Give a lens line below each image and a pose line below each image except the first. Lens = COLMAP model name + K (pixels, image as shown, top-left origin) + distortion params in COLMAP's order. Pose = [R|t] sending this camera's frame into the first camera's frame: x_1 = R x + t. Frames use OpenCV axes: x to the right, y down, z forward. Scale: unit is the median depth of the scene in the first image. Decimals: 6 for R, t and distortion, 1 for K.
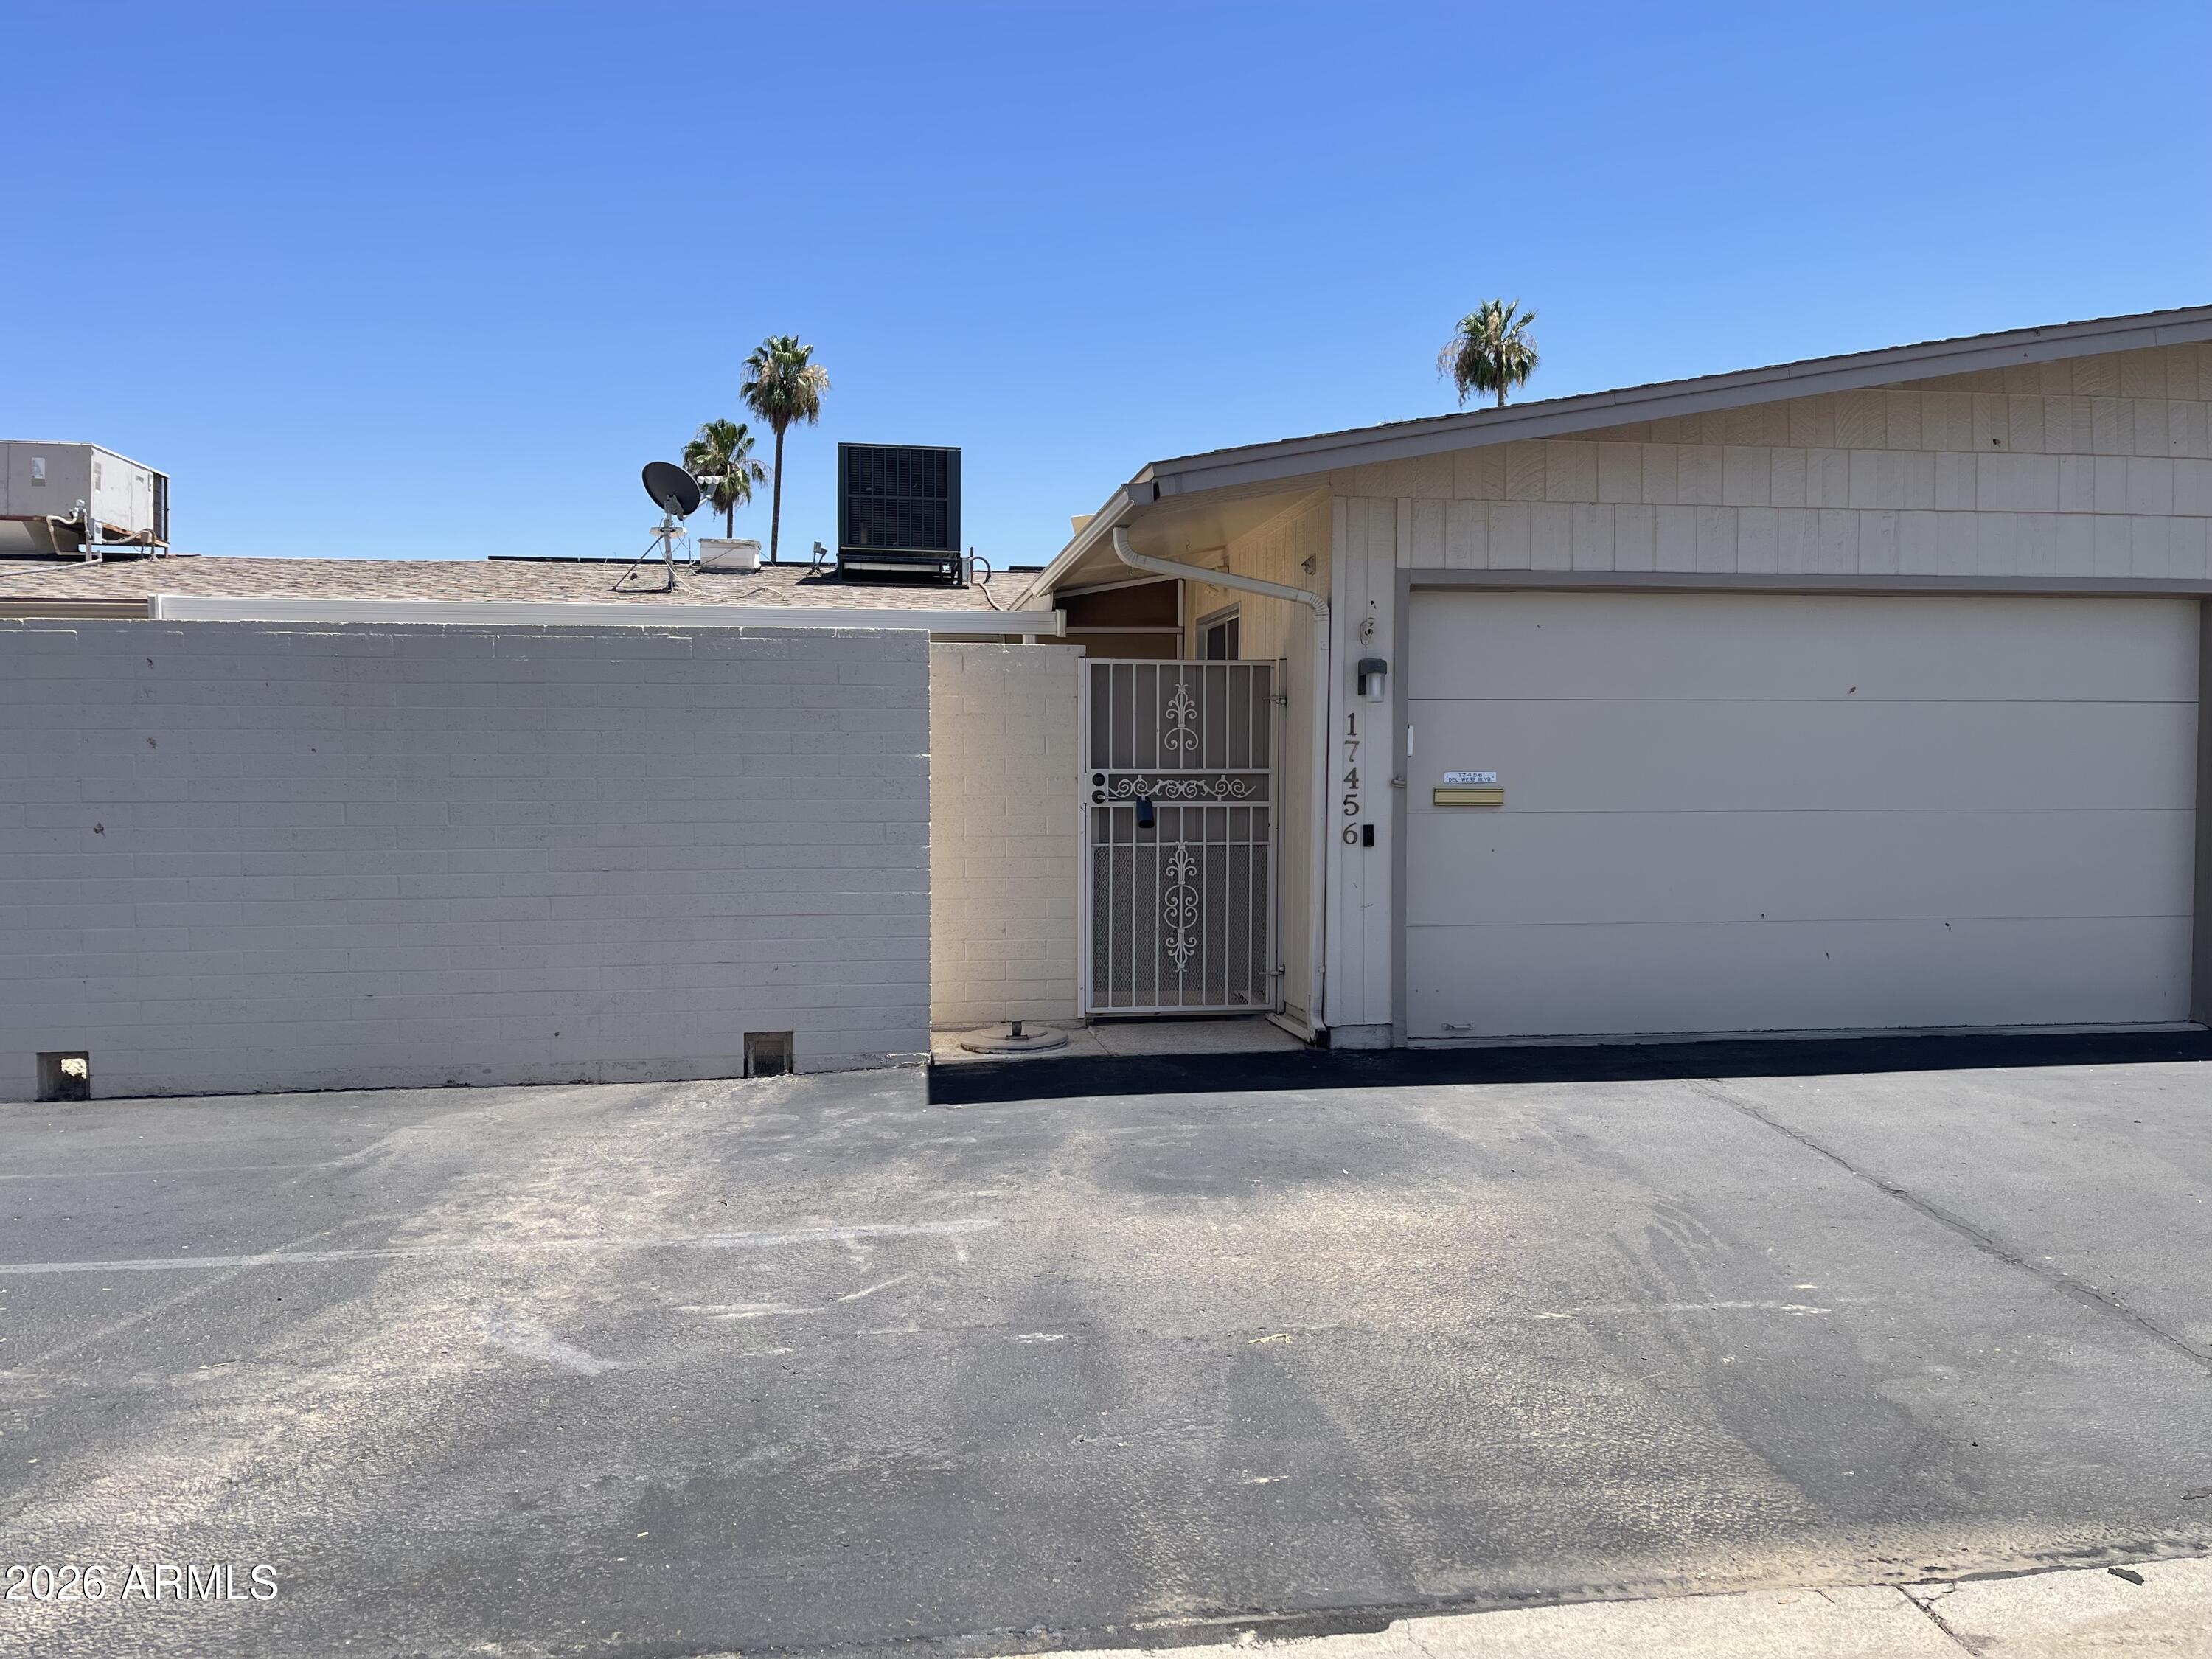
lens RADIAL K [[1717.2, 0, 1117.4], [0, 1717.2, 819.6], [0, 0, 1]] dist [0.058156, -0.086616]
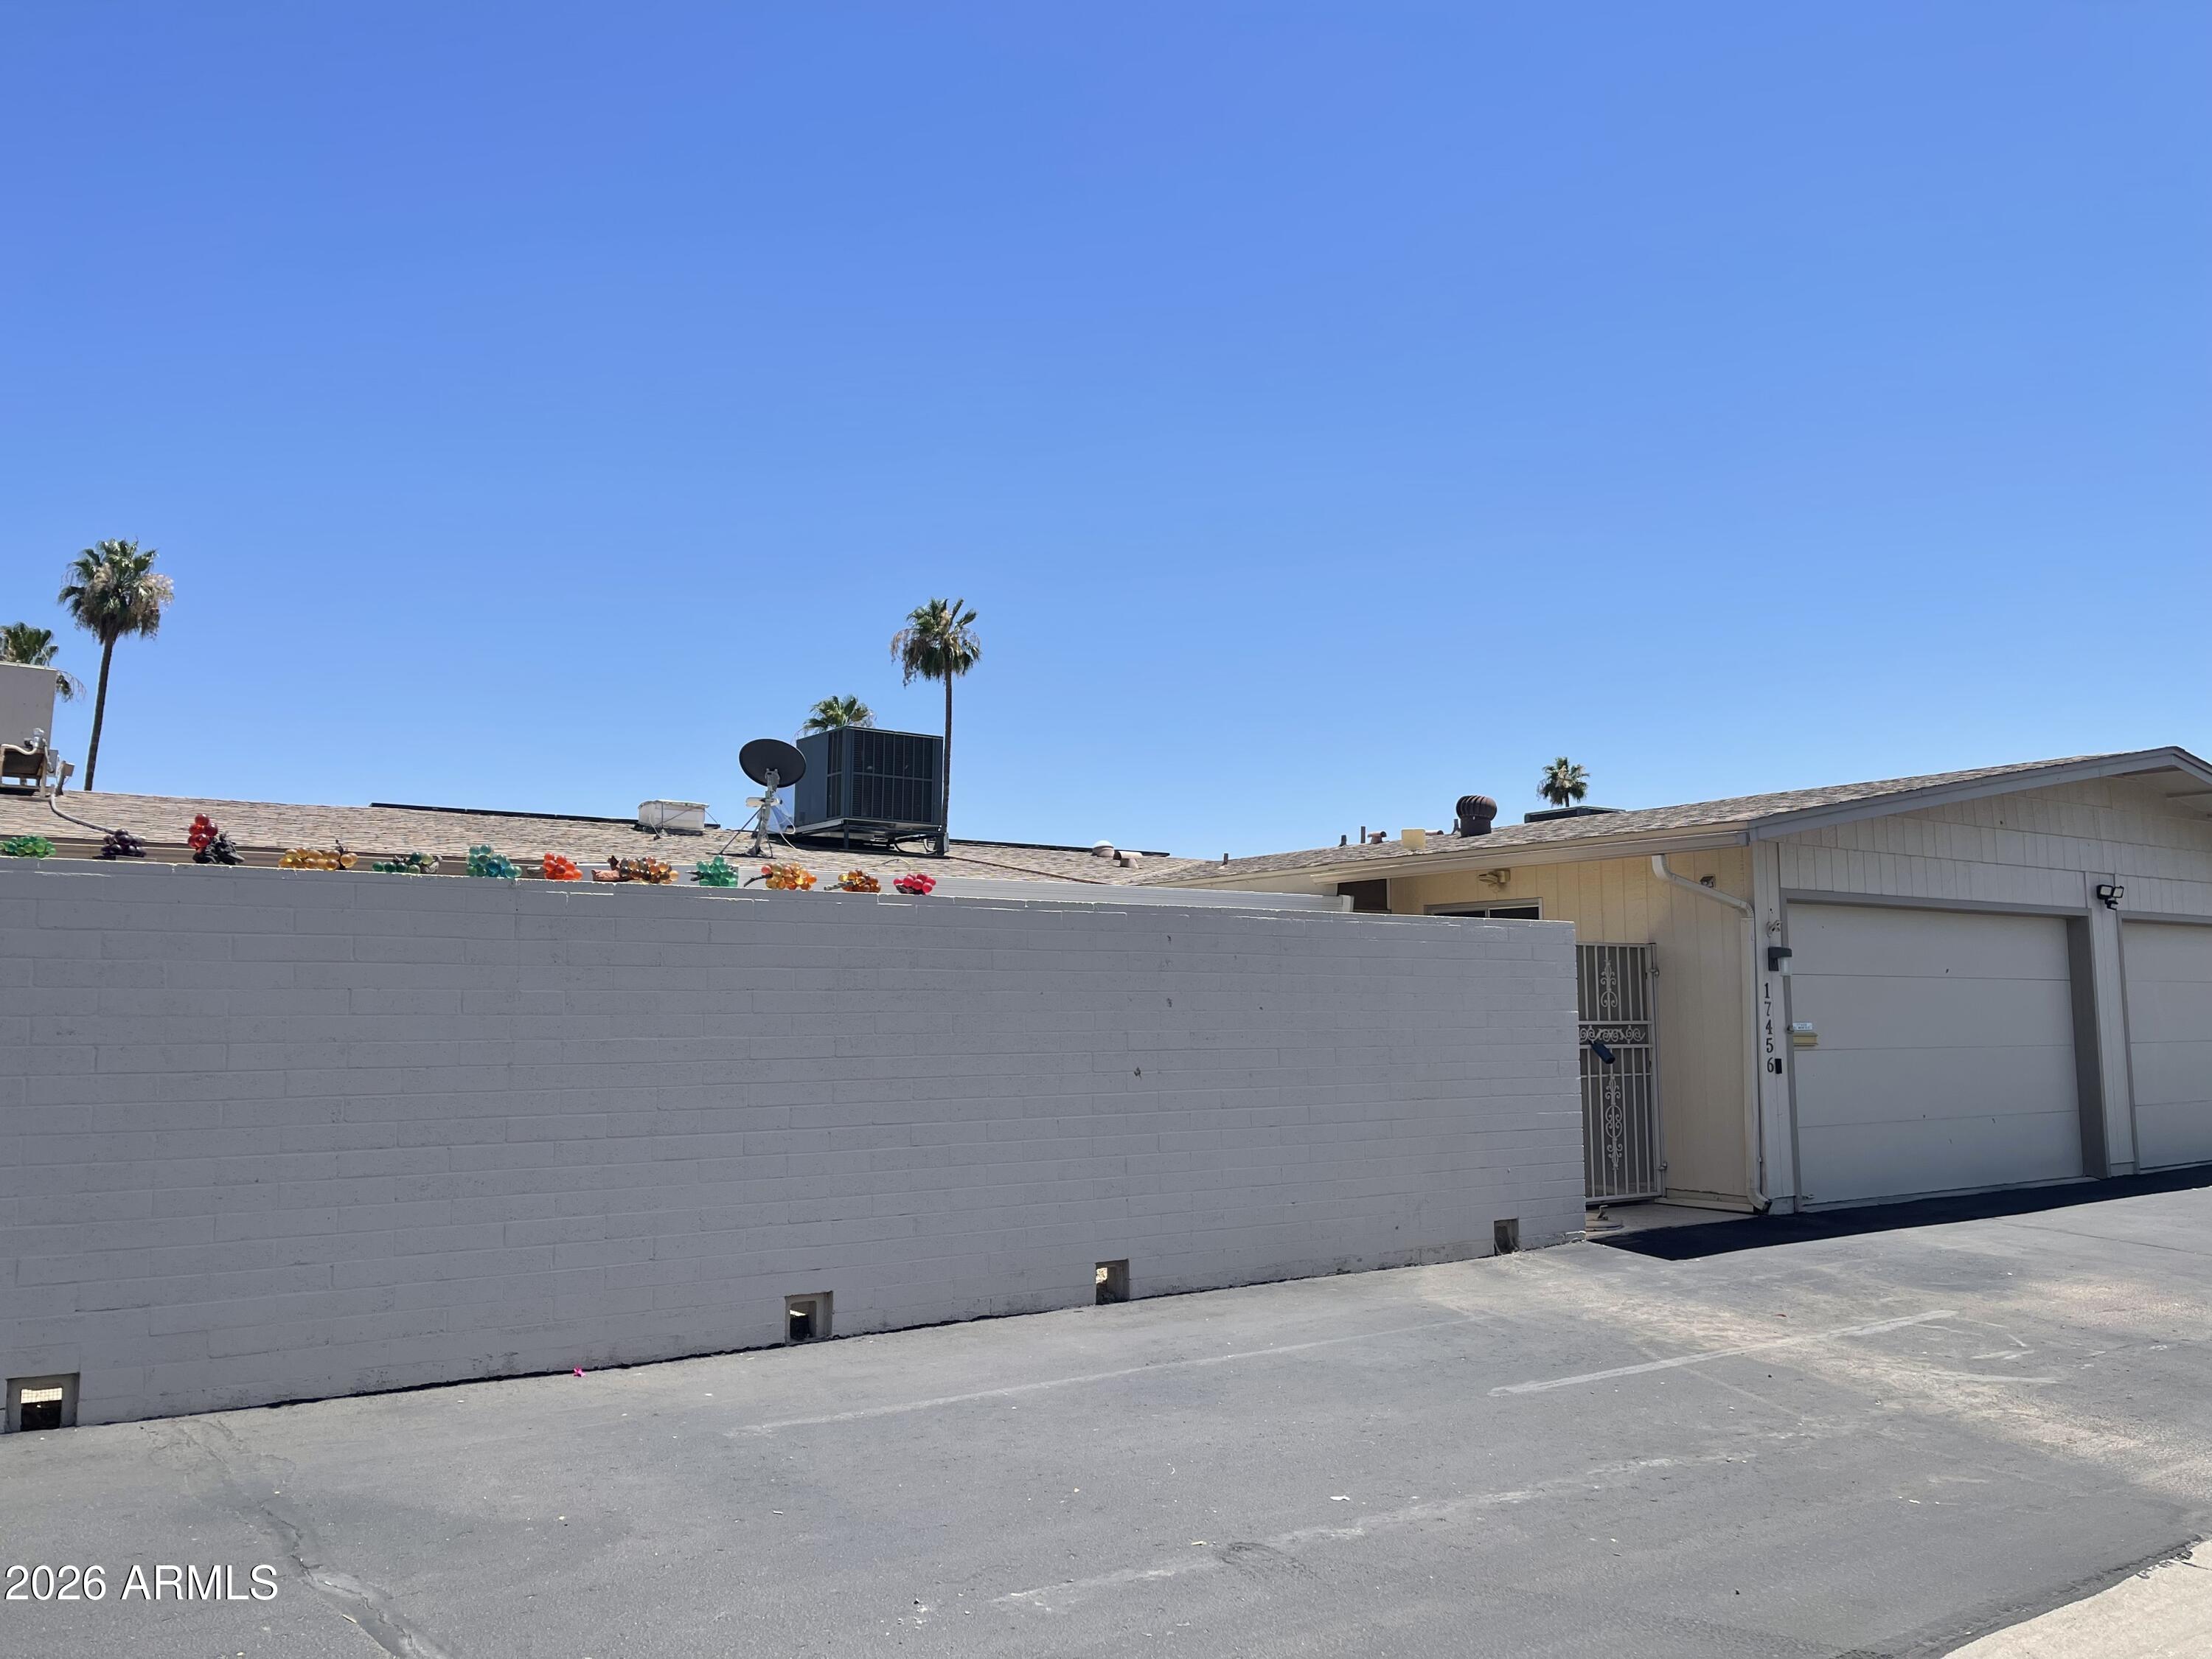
lens RADIAL K [[1717.2, 0, 1117.4], [0, 1717.2, 819.6], [0, 0, 1]] dist [0.058156, -0.086616]
pose [[0.892466, 0.048721, 0.448476, -0.946245], [0.016917, 0.989837, -0.141198, -0.000191], [-0.450797, 0.133601, 0.882572, -0.078772]]
